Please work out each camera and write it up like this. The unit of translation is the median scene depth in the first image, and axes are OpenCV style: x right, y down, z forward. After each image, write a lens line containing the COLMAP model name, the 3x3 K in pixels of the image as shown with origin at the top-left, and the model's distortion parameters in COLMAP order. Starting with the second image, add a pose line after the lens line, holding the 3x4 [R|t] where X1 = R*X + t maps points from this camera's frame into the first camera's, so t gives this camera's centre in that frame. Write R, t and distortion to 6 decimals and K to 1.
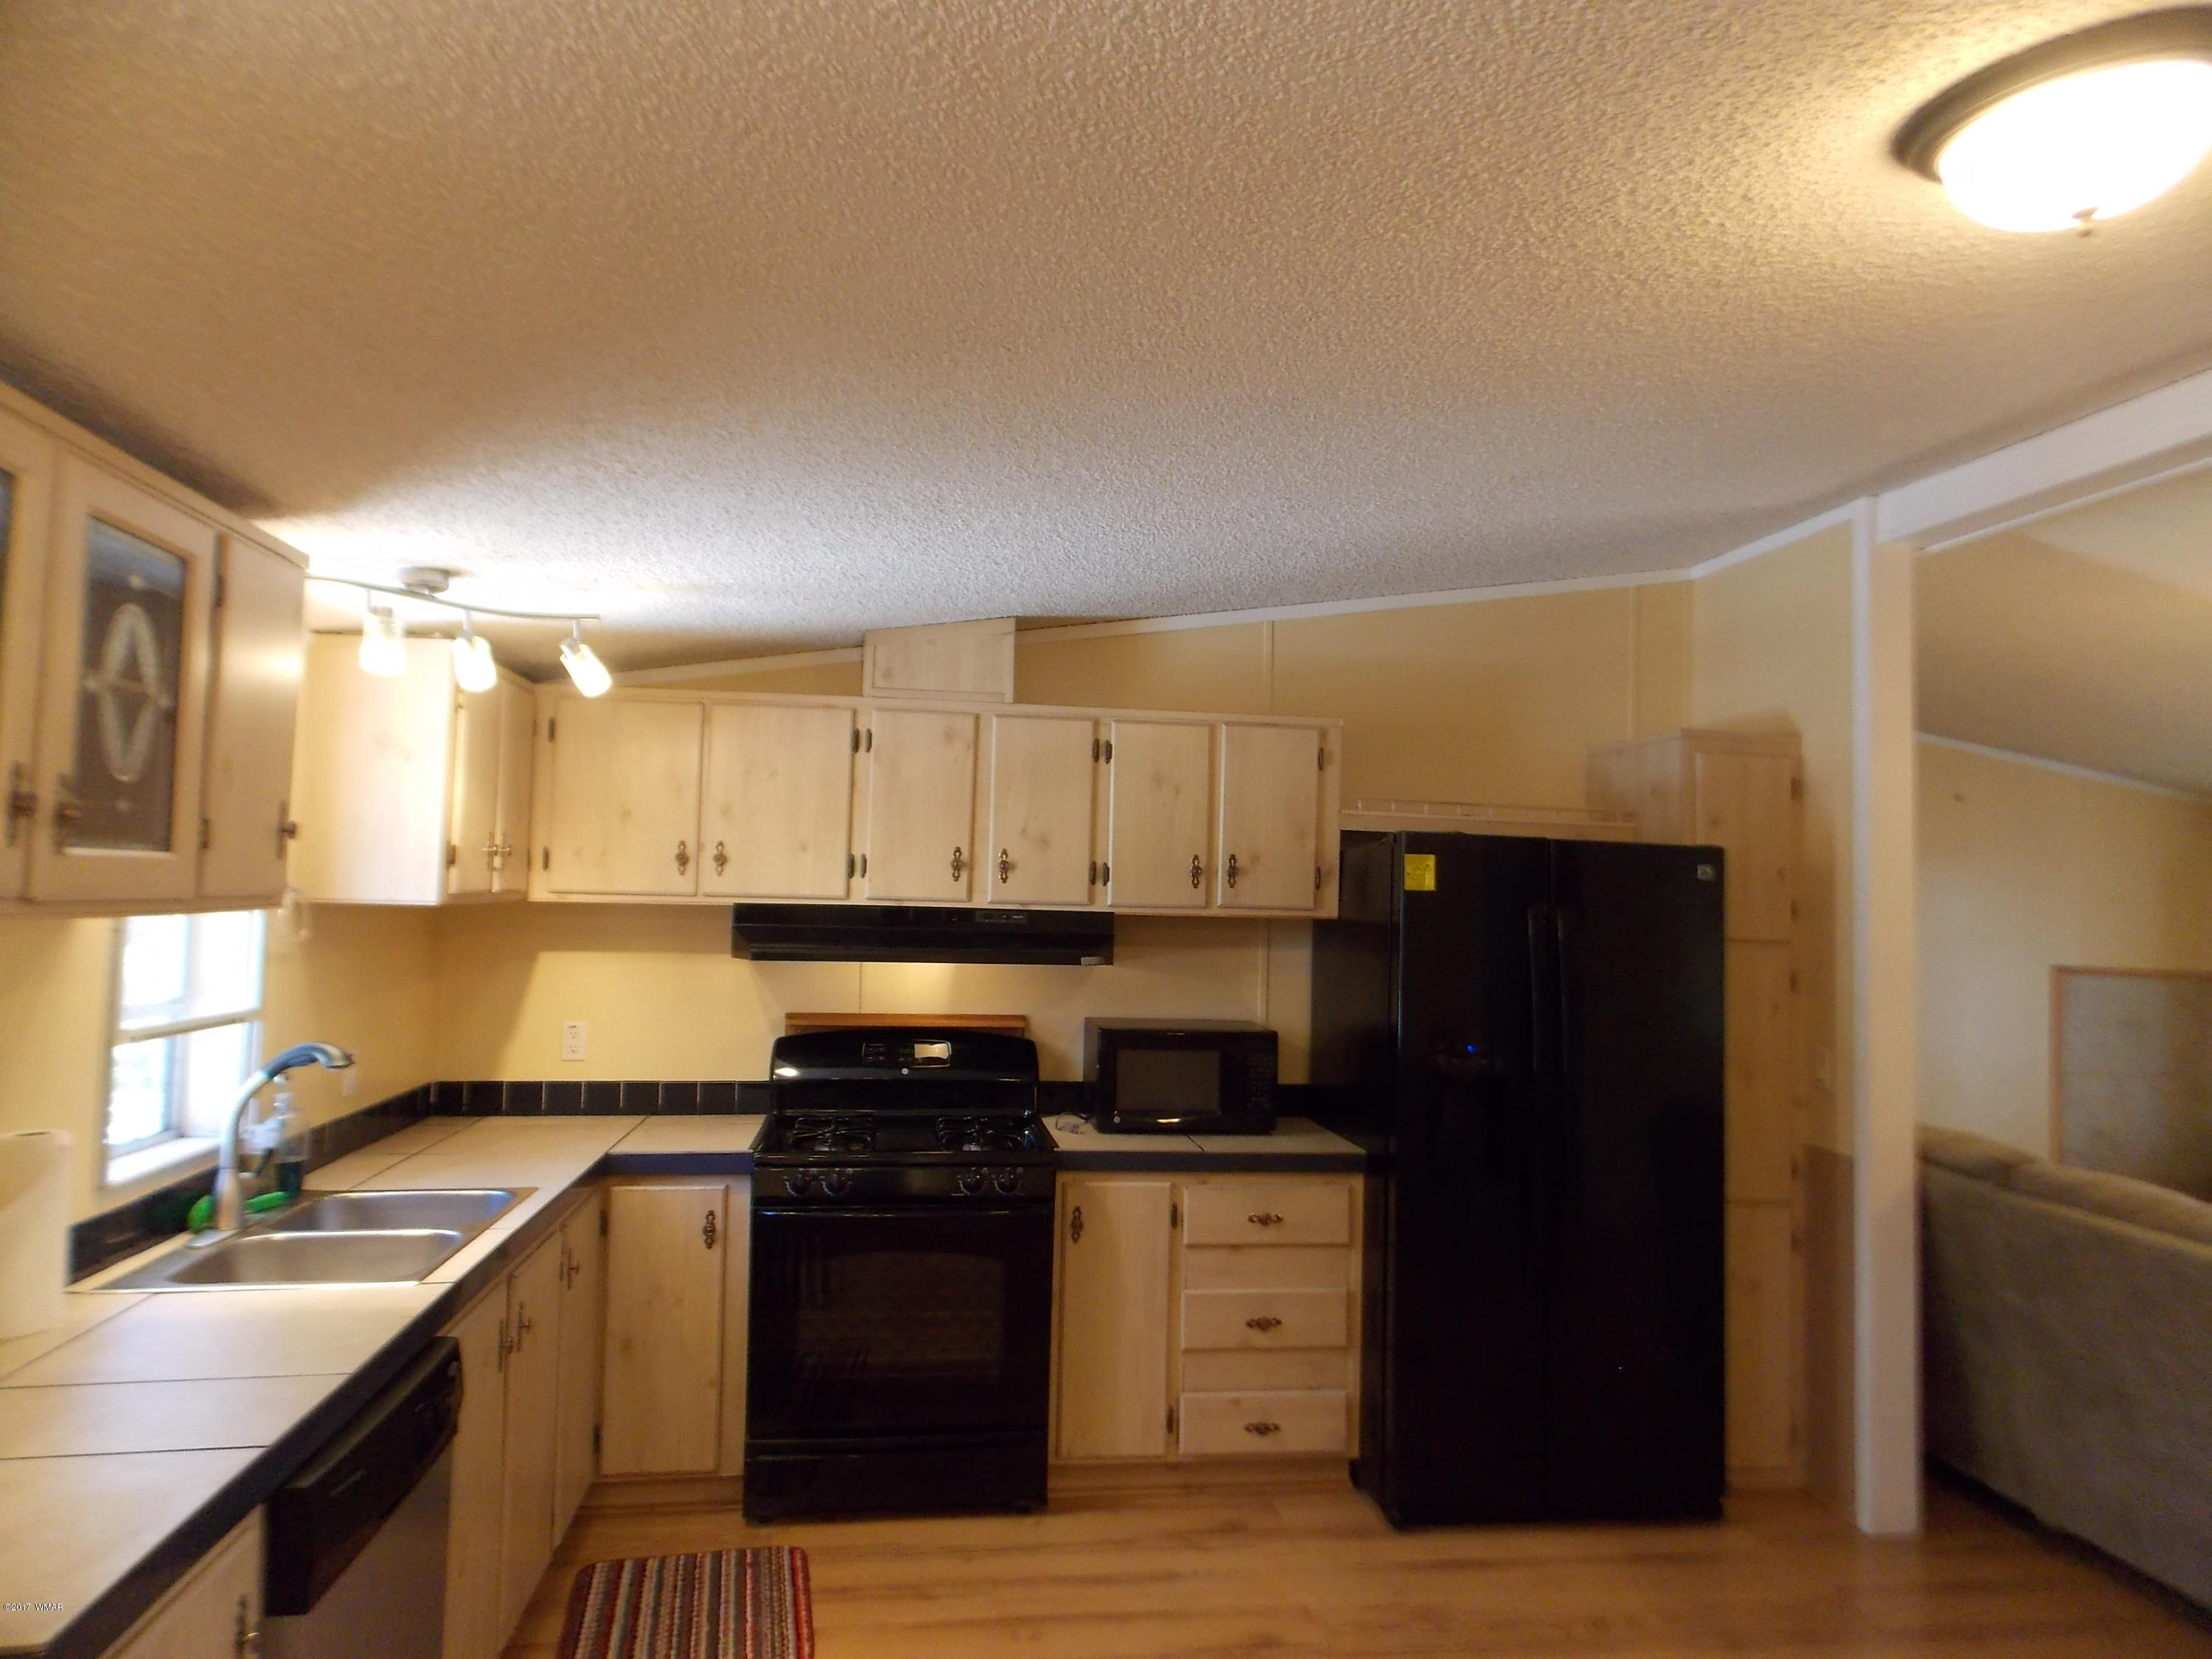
lens RADIAL K [[1465.5, 0, 1091.4], [0, 1465.5, 809.4], [0, 0, 1]] dist [0.007521, -0.000867]
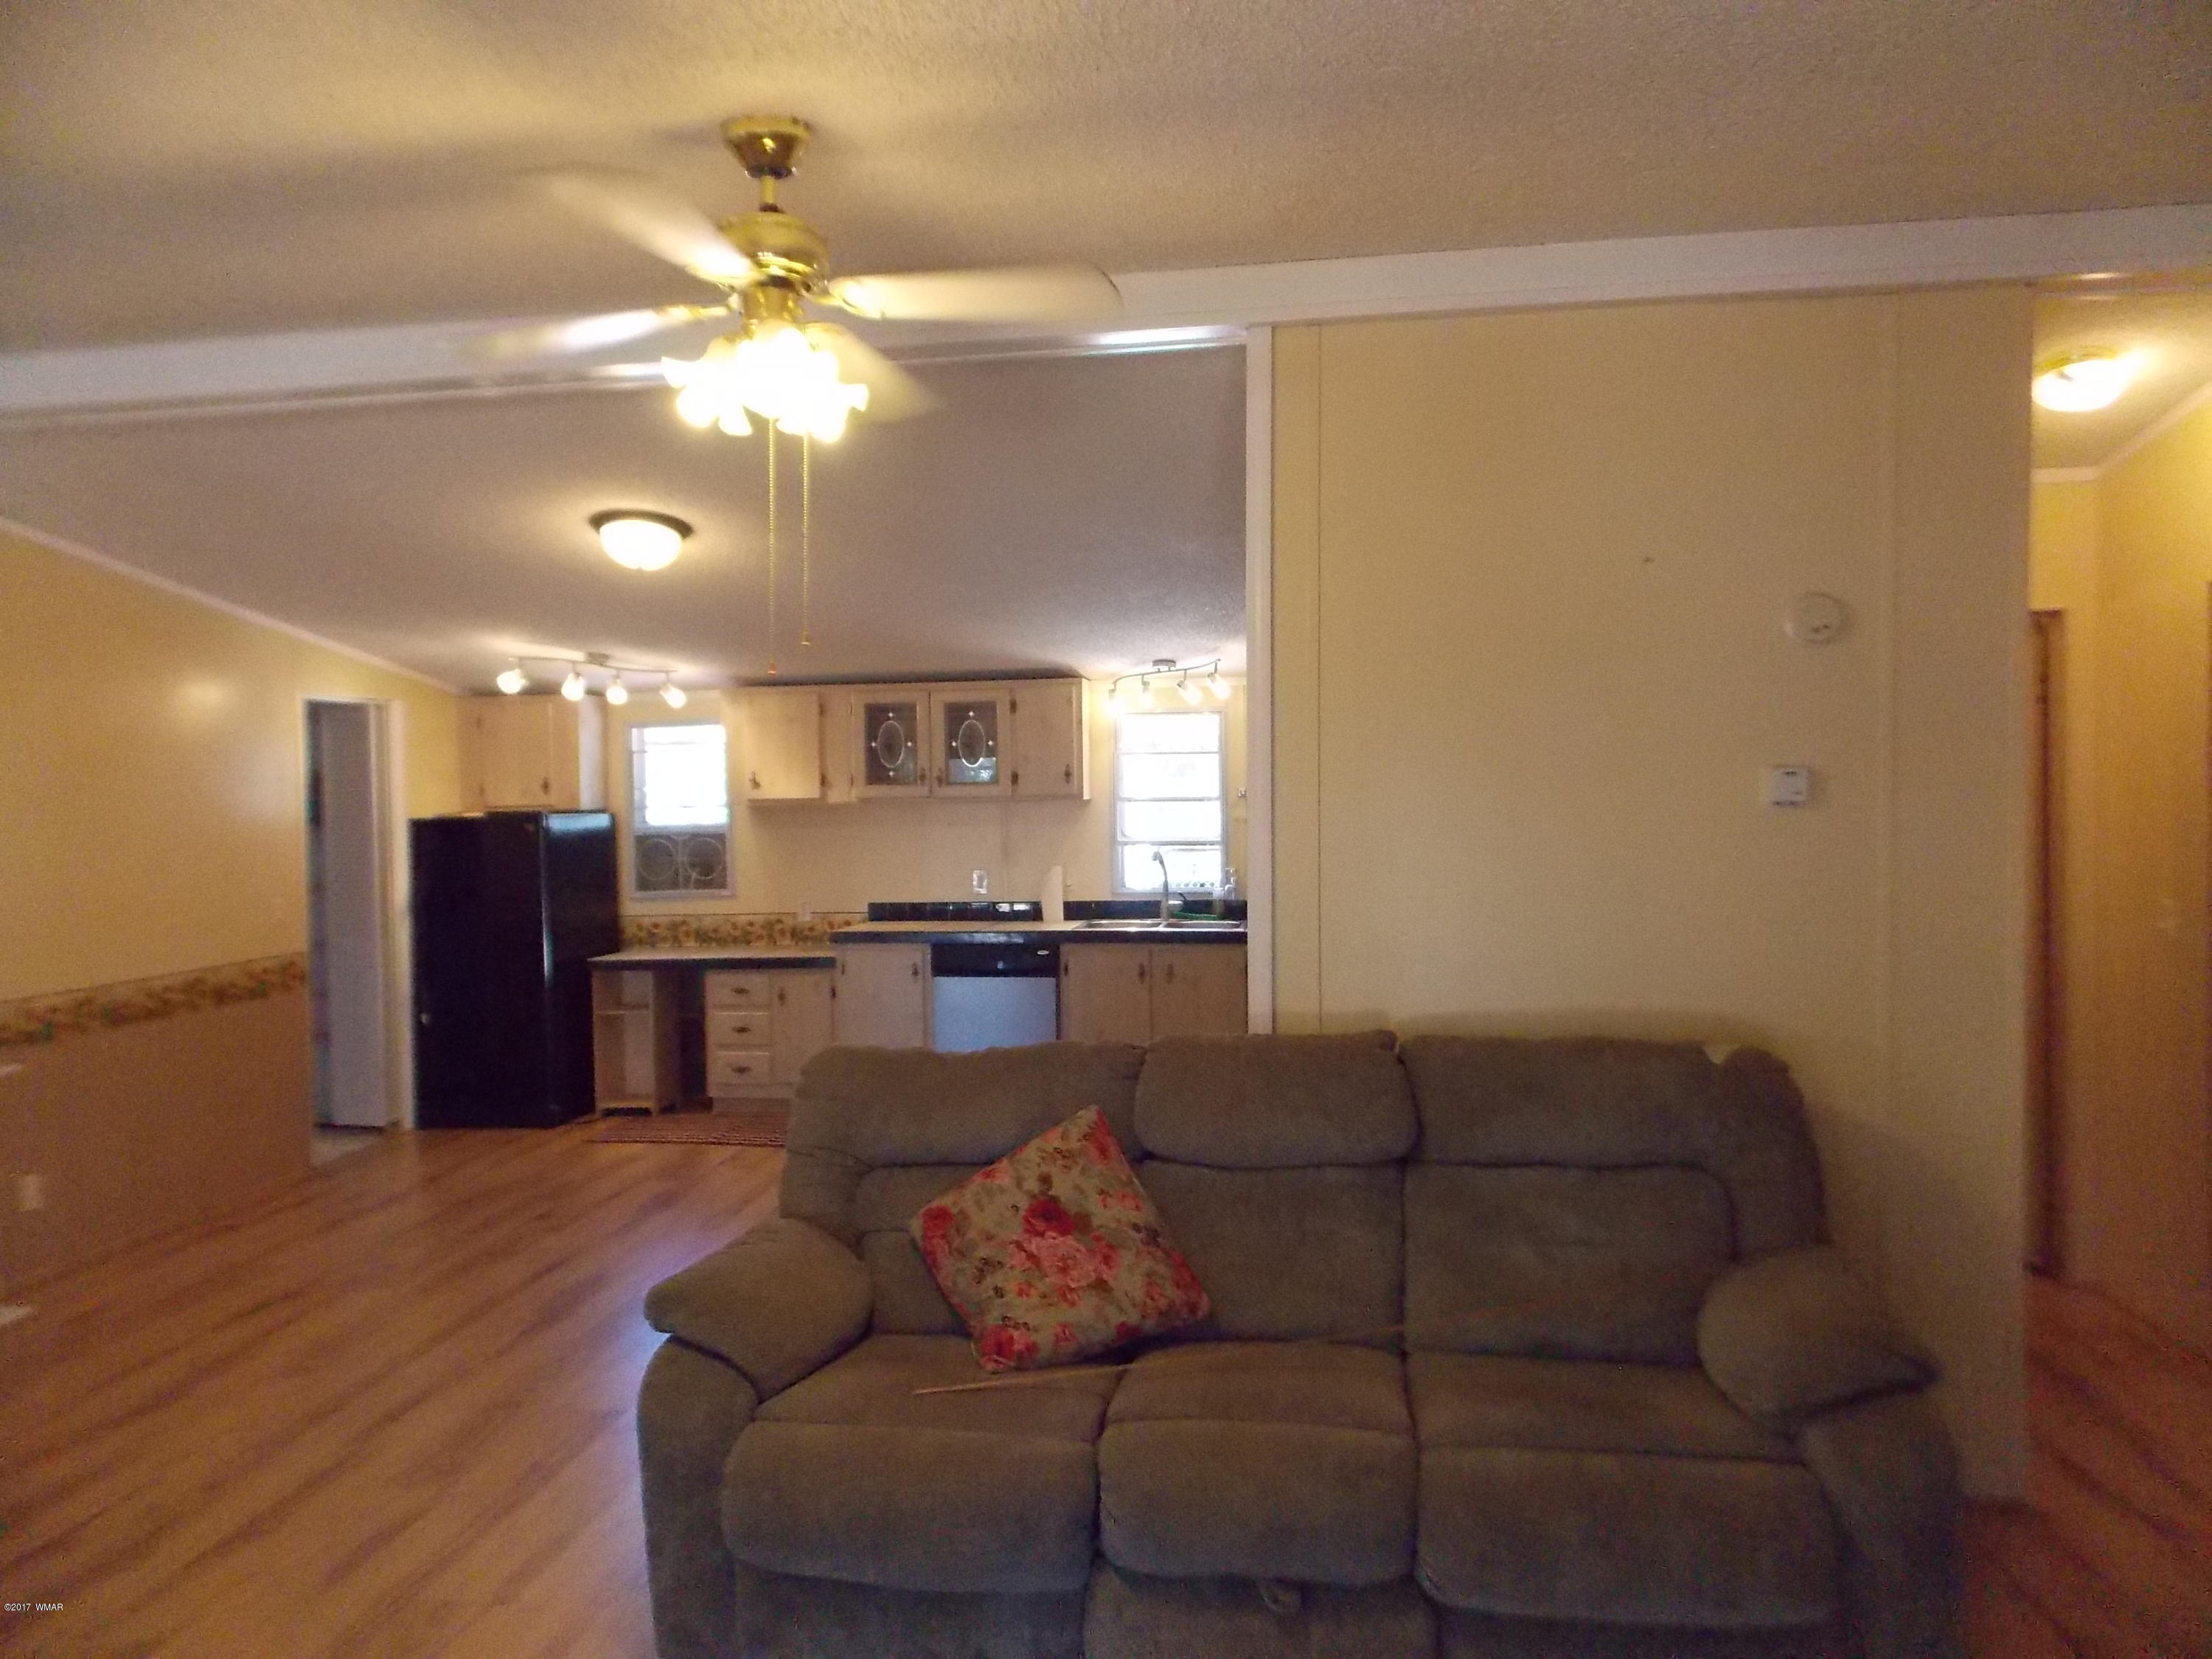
lens RADIAL K [[1465.5, 0, 1106.6], [0, 1465.5, 813.0], [0, 0, 1]] dist [0.007521, -0.000867]
pose [[-0.273139, -0.010032, -0.961922, 1.373661], [0.065421, 0.997437, -0.028979, 0.109902], [0.959747, -0.070845, -0.271782, 1.119291]]
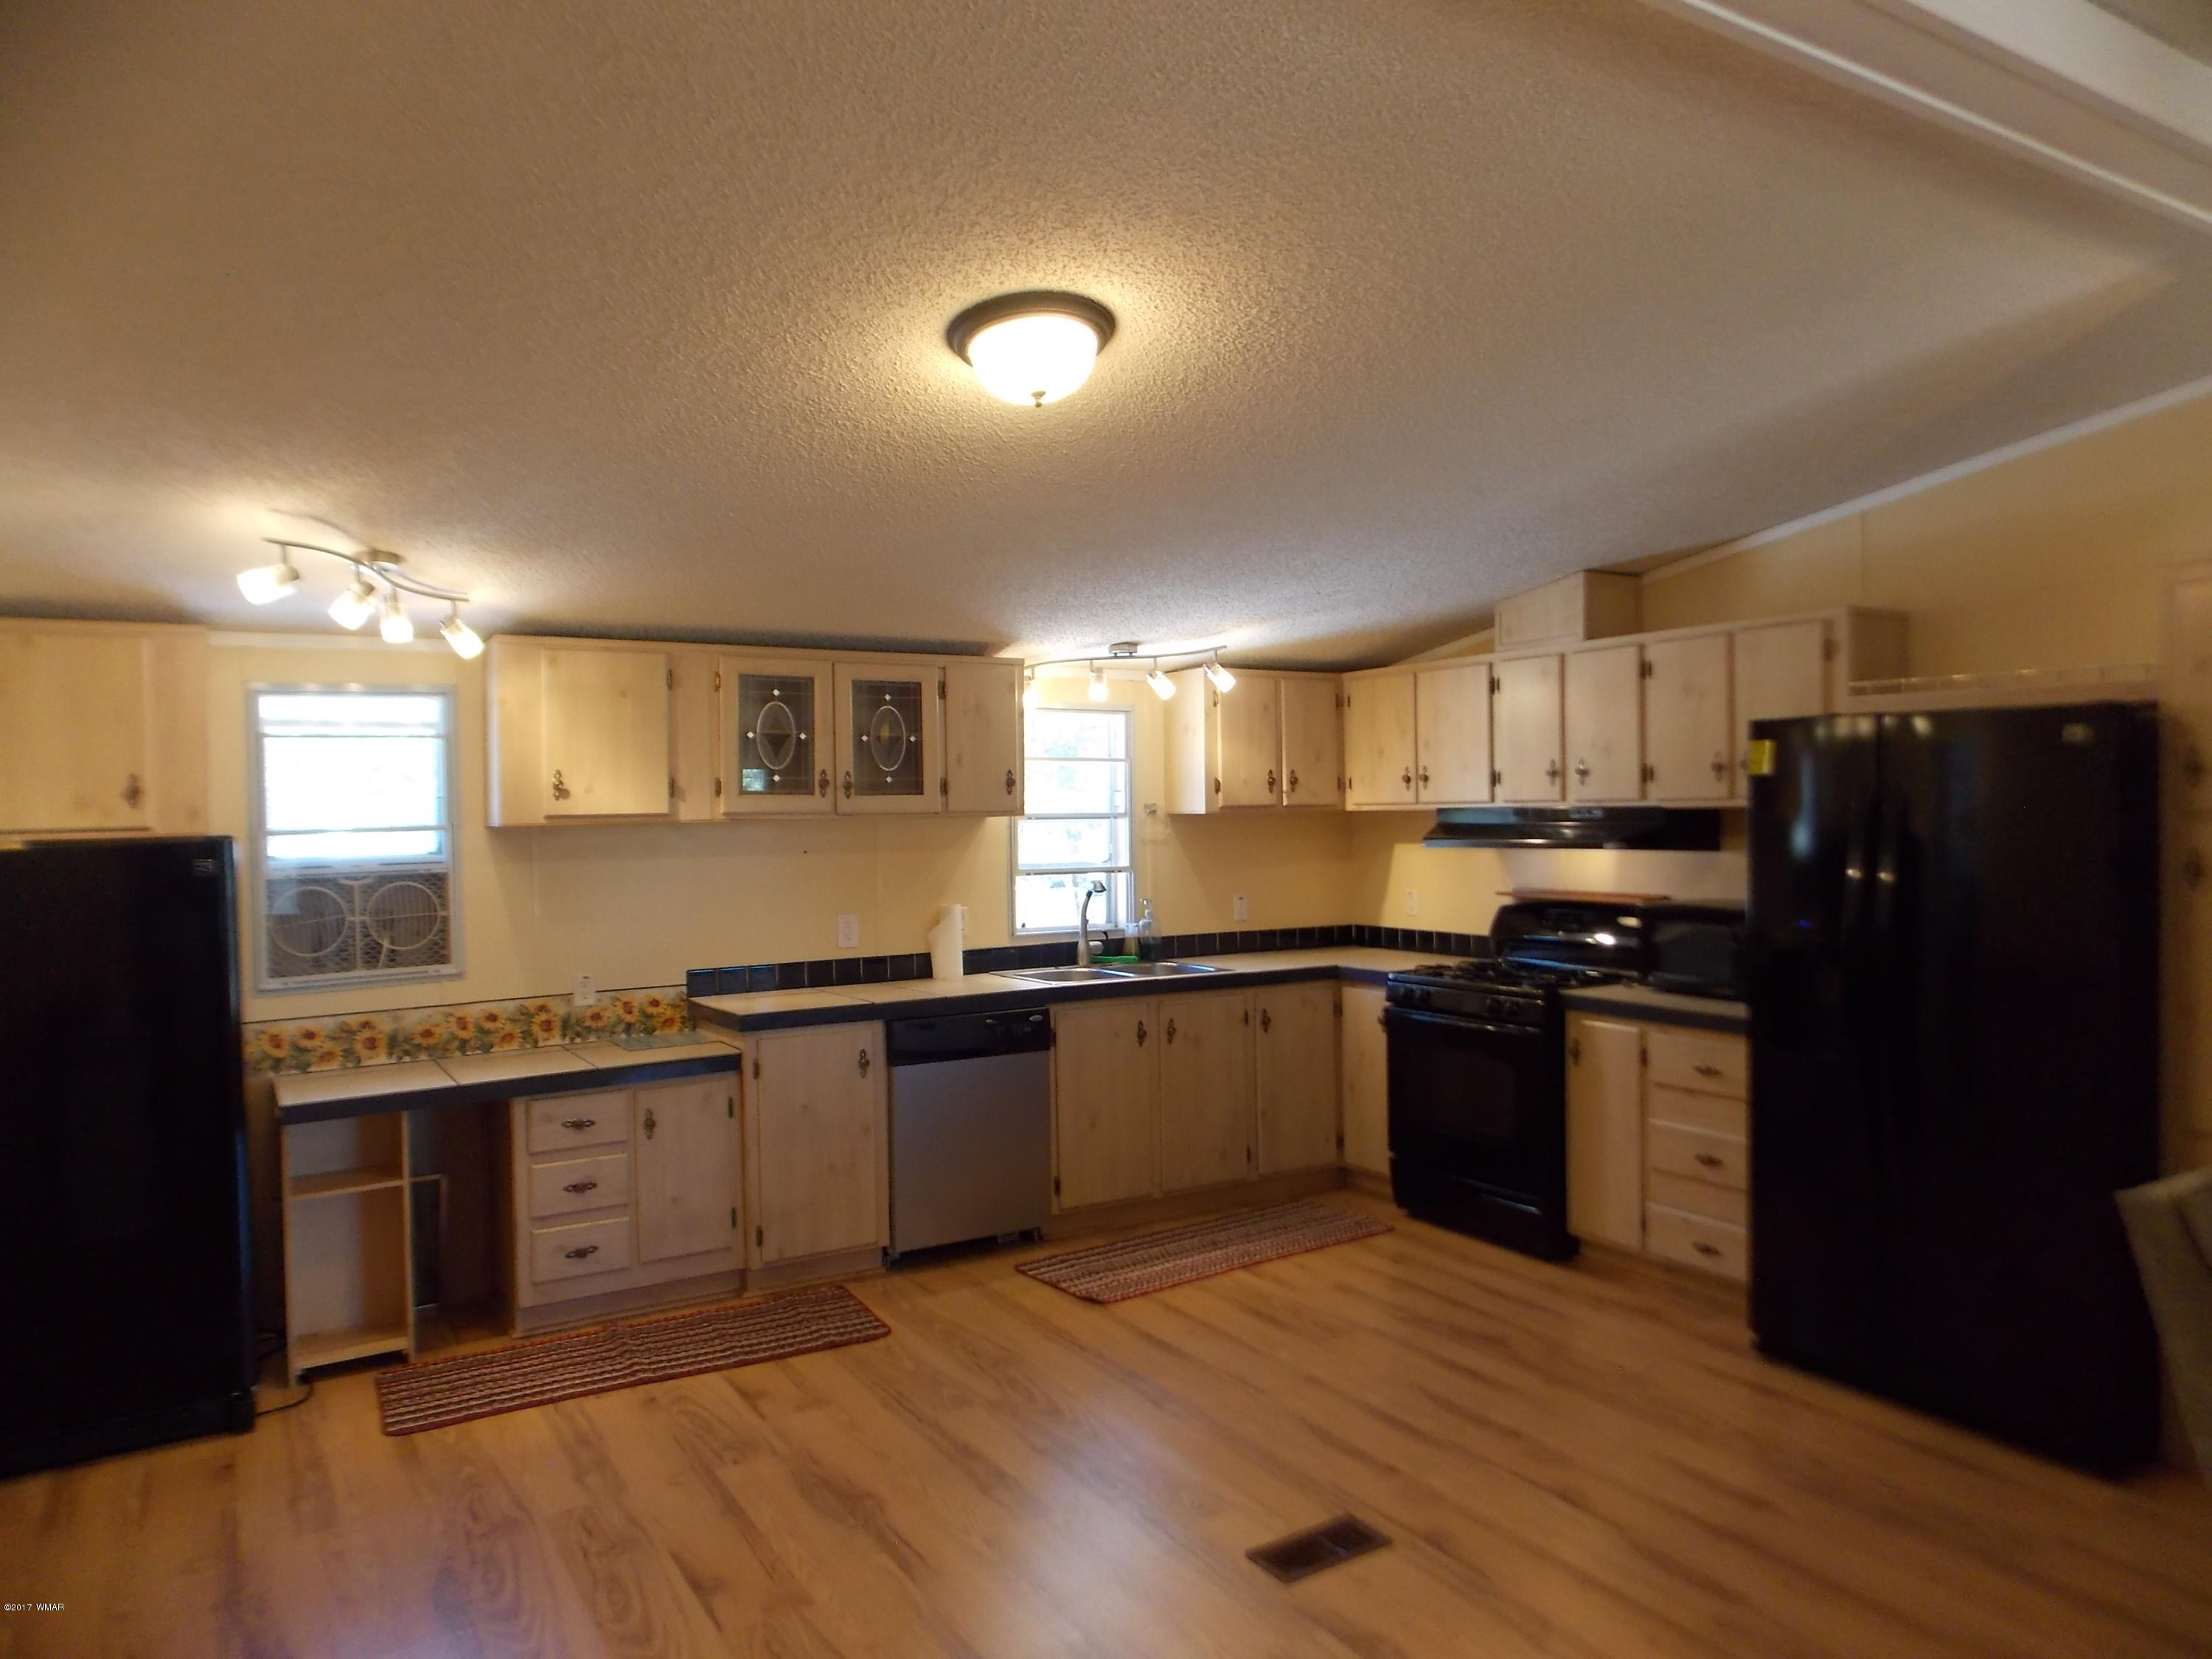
lens RADIAL K [[1465.5, 0, 1113.6], [0, 1465.5, 814.7], [0, 0, 1]] dist [0.007521, -0.000867]
pose [[0.399045, -0.026842, -0.916538, 0.957111], [0.078878, 0.996871, 0.005148, 0.038110], [0.913532, -0.074349, 0.399914, 0.134540]]
